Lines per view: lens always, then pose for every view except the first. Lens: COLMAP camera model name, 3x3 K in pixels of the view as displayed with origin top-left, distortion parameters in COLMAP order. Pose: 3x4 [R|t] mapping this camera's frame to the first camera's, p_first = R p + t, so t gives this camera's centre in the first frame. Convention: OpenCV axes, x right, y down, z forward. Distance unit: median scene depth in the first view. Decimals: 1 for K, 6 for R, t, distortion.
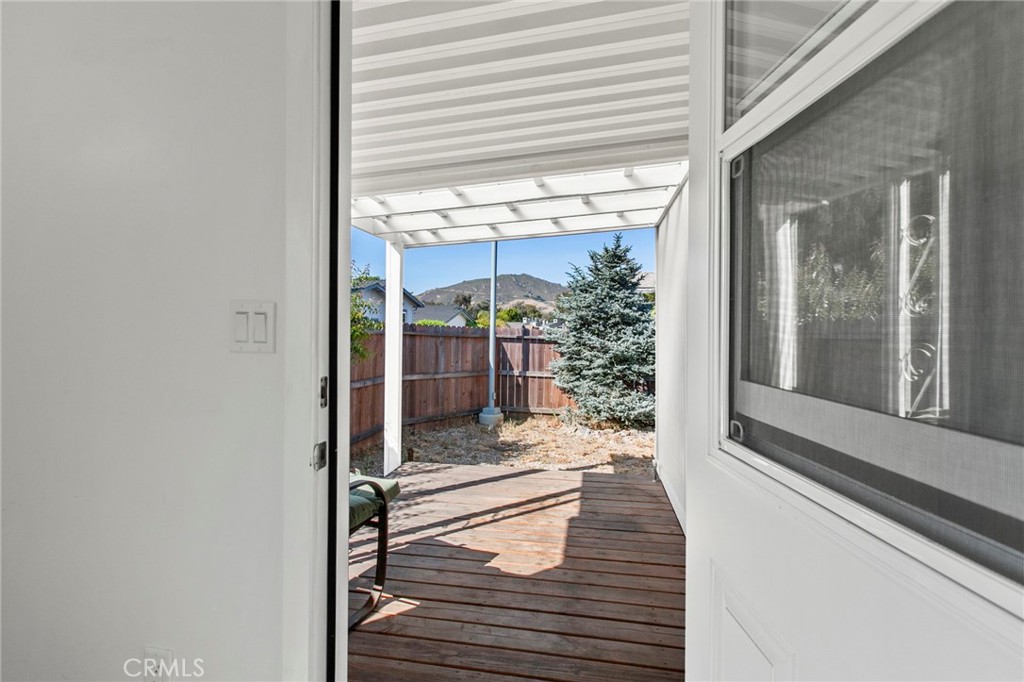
lens RADIAL K [[474.0, 0, 509.5], [0, 474.0, 340.4], [0, 0, 1]] dist [0.002313, -0.001638]
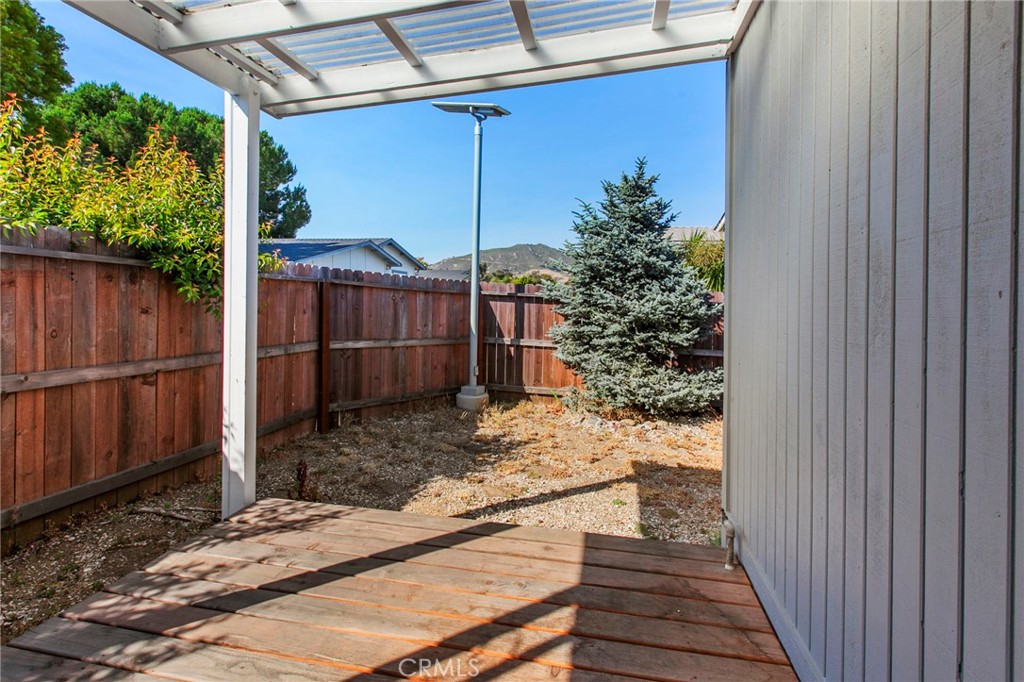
lens RADIAL K [[474.0, 0, 517.4], [0, 474.0, 292.0], [0, 0, 1]] dist [0.002313, -0.001638]
pose [[0.999795, 0.013761, -0.014874, 0.047053], [-0.014289, 0.999250, -0.035982, 0.018531], [0.014368, 0.036187, 0.999242, 0.255539]]
